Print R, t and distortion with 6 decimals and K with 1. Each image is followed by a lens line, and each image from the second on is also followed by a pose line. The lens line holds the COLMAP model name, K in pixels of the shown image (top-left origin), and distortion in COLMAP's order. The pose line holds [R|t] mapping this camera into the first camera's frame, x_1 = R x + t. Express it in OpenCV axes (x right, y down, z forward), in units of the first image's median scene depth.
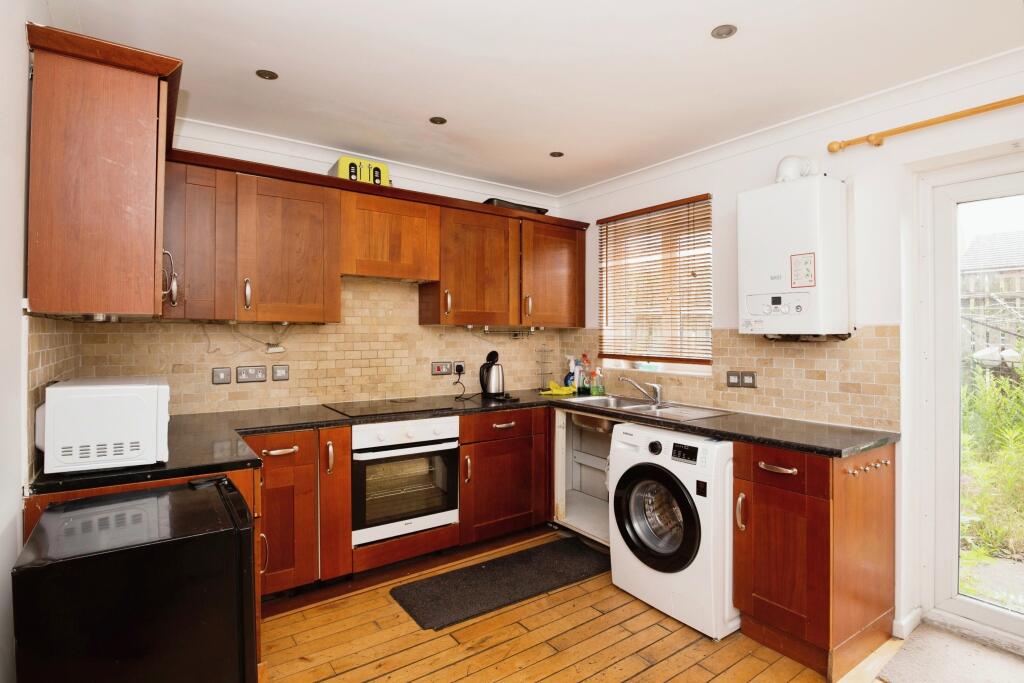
lens RADIAL K [[520.0, 0, 516.8], [0, 520.0, 334.8], [0, 0, 1]] dist [-0.022936, -0.000472]
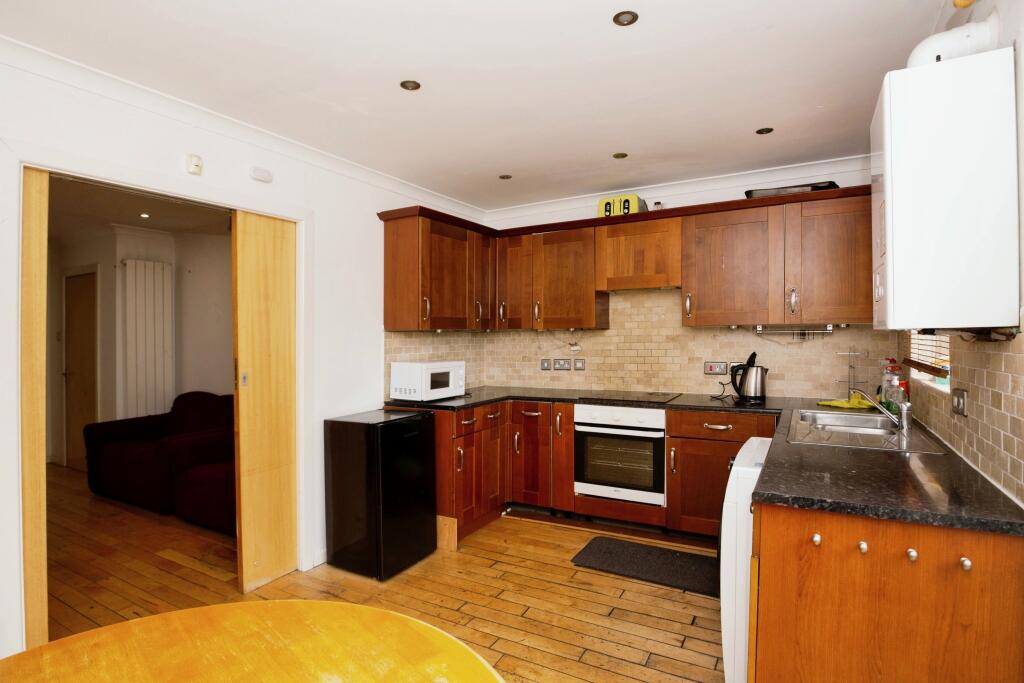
lens RADIAL K [[520.0, 0, 520.1], [0, 520.0, 340.6], [0, 0, 1]] dist [-0.022936, -0.000472]
pose [[0.425175, -0.006789, -0.905085, 0.743445], [0.011827, 0.999928, -0.001944, 0.008765], [0.905034, -0.009877, 0.425225, 0.255120]]
